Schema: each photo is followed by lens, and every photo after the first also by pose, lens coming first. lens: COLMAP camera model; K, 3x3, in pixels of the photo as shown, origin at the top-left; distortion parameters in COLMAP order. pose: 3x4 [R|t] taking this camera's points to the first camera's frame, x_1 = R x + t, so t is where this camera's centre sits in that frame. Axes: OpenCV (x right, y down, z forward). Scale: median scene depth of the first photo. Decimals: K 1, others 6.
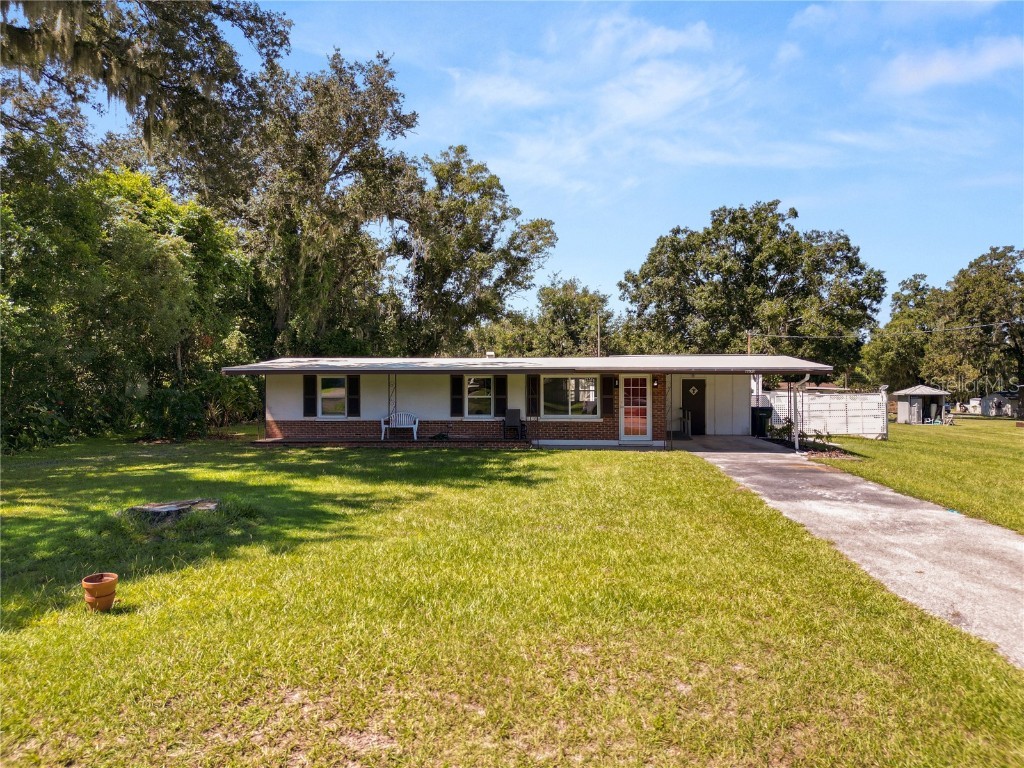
lens RADIAL K [[717.1, 0, 511.3], [0, 717.1, 384.3], [0, 0, 1]] dist [0.039890, -0.015748]
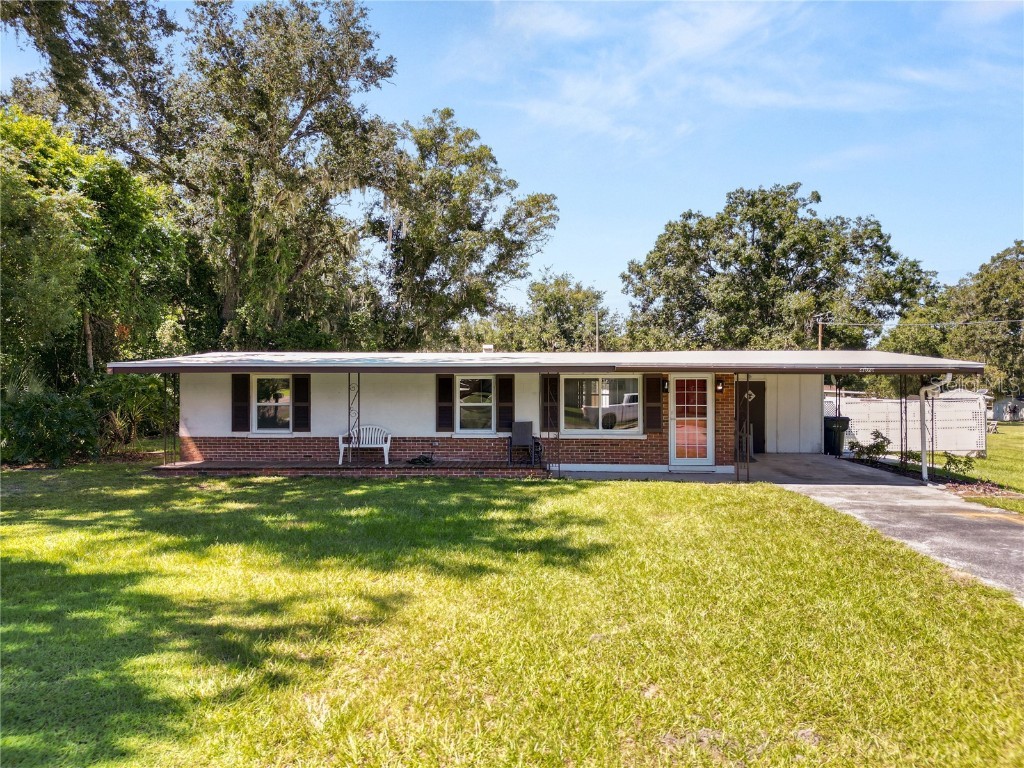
lens RADIAL K [[717.1, 0, 509.2], [0, 717.1, 383.4], [0, 0, 1]] dist [0.039890, -0.015748]
pose [[0.999769, 0.001875, 0.021408, -0.016805], [-0.001783, 0.999989, -0.004314, -0.000573], [-0.021416, 0.004275, 0.999762, 0.174820]]
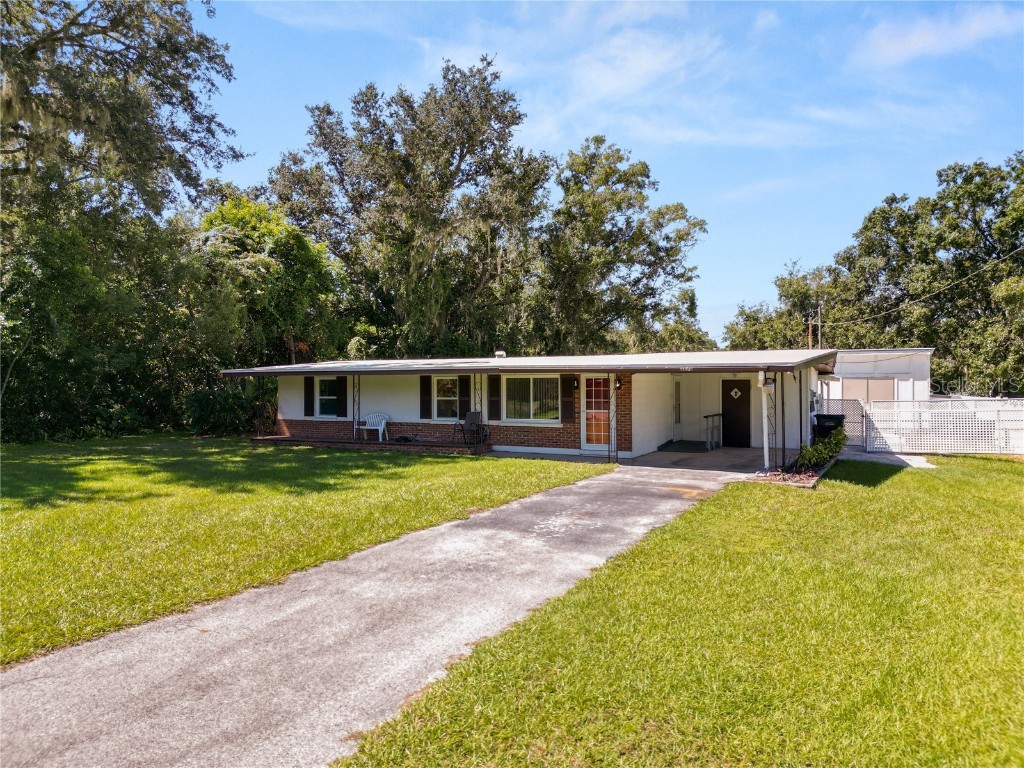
lens RADIAL K [[717.1, 0, 515.6], [0, 717.1, 385.1], [0, 0, 1]] dist [0.039890, -0.015748]
pose [[0.912782, -0.001088, -0.408447, 0.274488], [-0.000187, 0.999995, -0.003082, 0.001584], [0.408448, 0.002889, 0.912777, 0.106211]]
